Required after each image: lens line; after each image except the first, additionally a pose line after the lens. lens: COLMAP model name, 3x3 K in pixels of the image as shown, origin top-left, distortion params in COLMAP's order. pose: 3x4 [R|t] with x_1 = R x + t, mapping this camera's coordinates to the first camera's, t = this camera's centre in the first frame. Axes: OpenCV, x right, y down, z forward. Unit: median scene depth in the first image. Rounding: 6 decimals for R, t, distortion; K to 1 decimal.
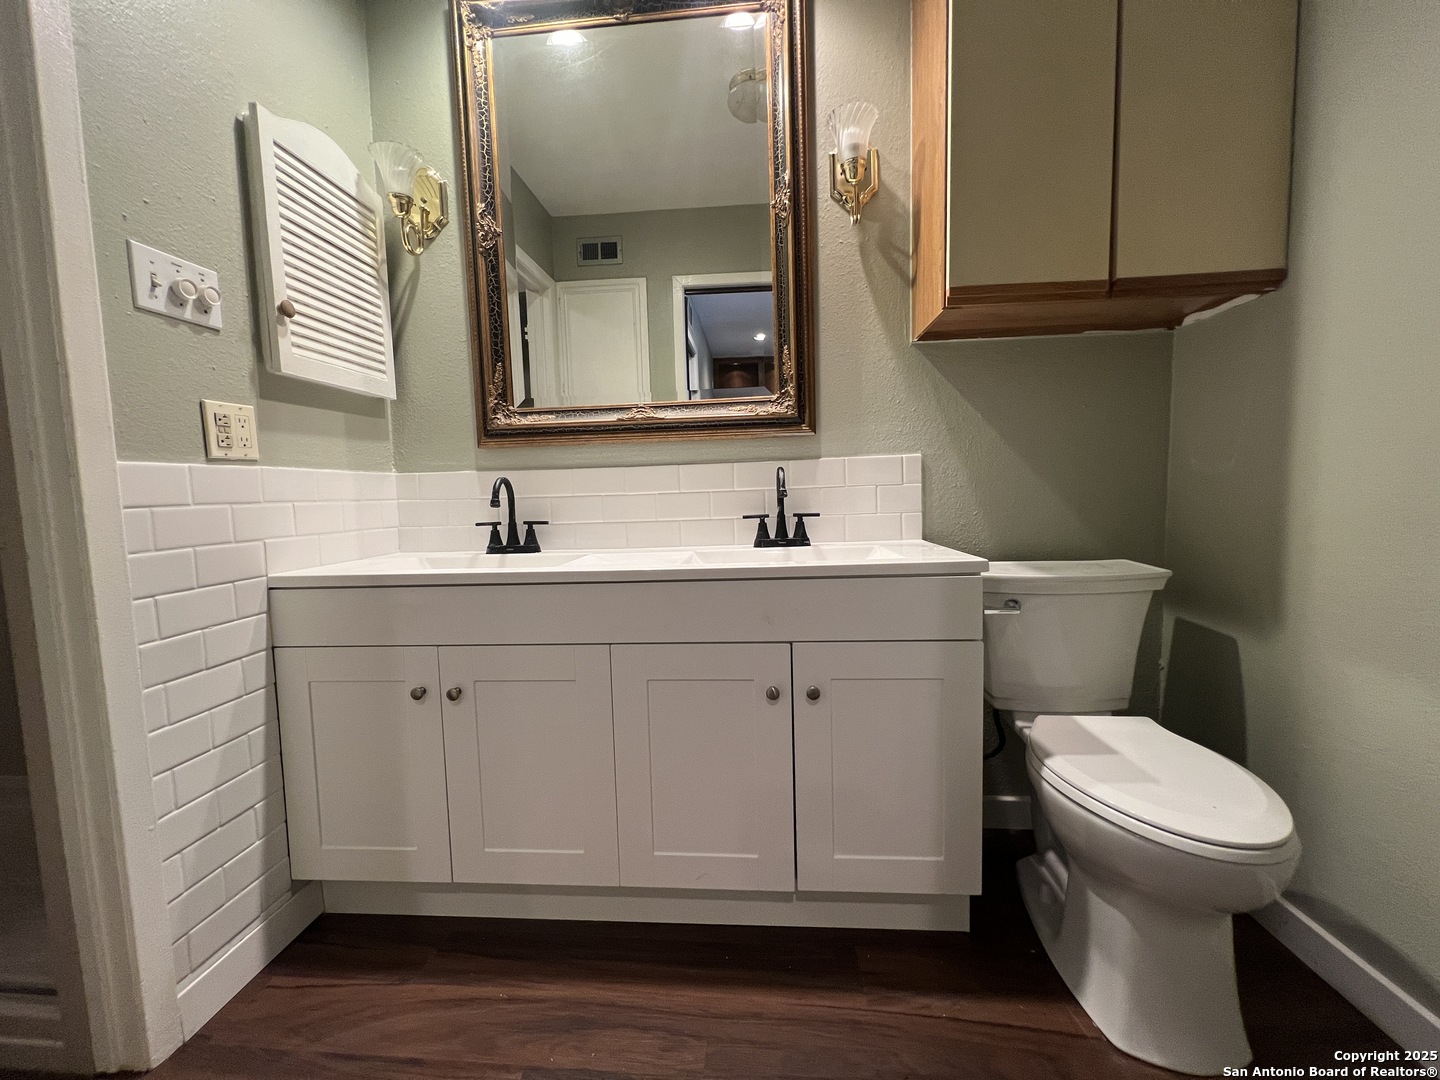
lens RADIAL K [[575.9, 0, 716.2], [0, 575.9, 537.2], [0, 0, 1]] dist [-0.001376, 0.000229]
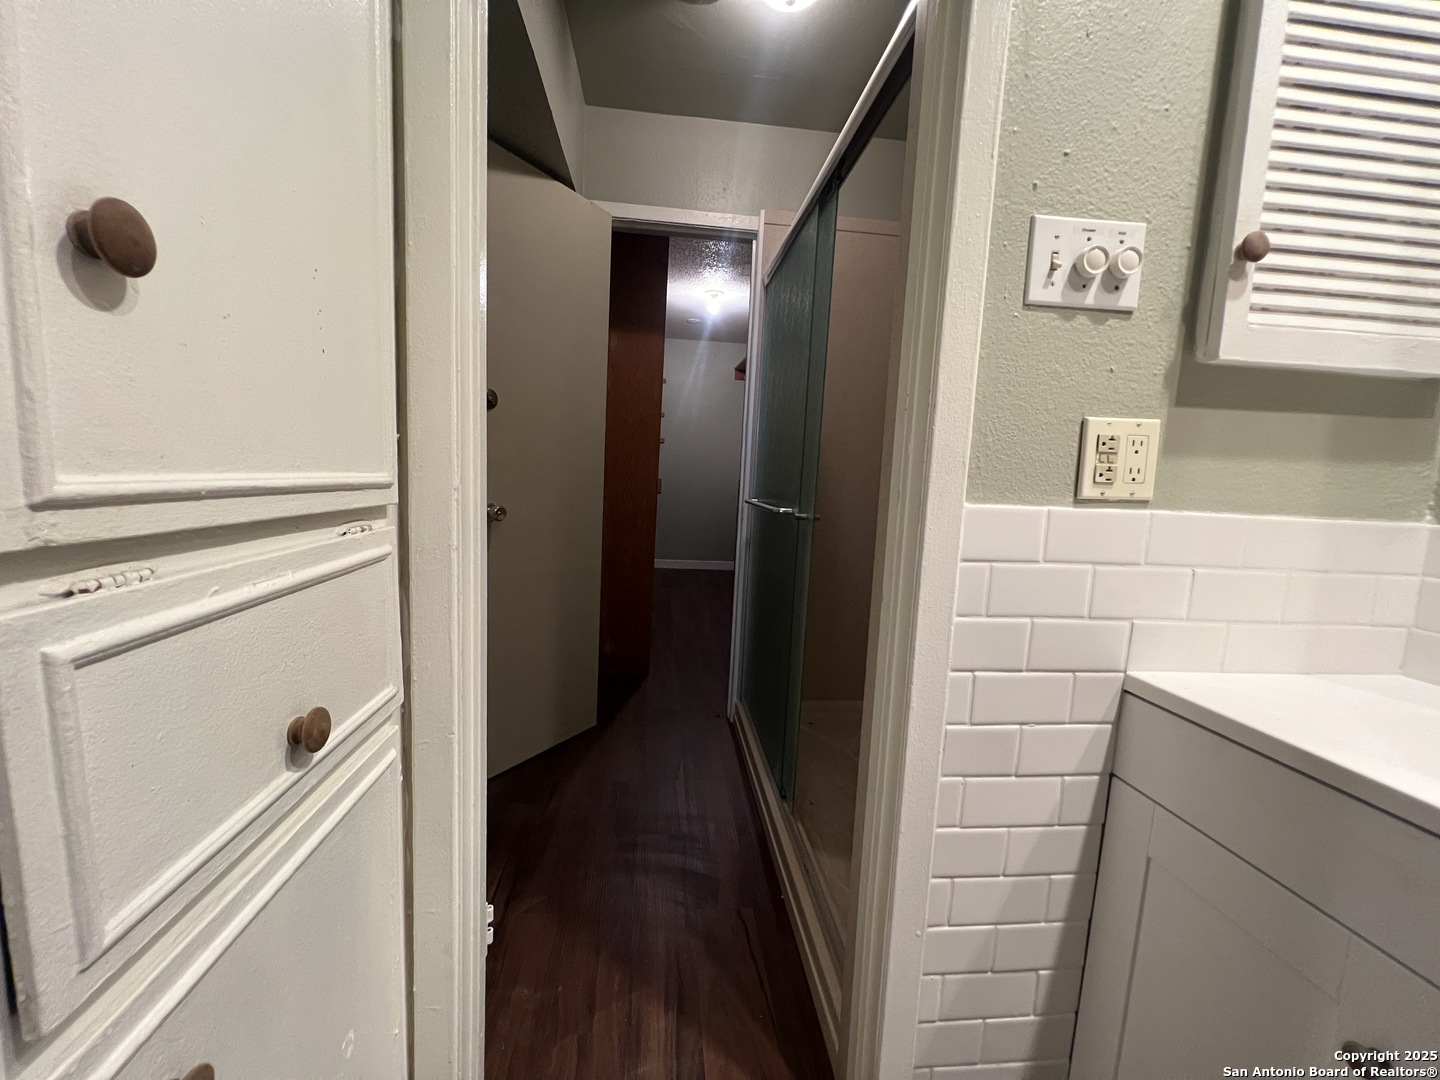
lens RADIAL K [[575.9, 0, 716.2], [0, 575.9, 537.2], [0, 0, 1]] dist [-0.001376, 0.000229]
pose [[0.175114, 0.141914, -0.974267, -0.246138], [-0.130769, 0.984142, 0.119848, -0.112802], [0.975825, 0.106417, 0.190895, 0.412667]]
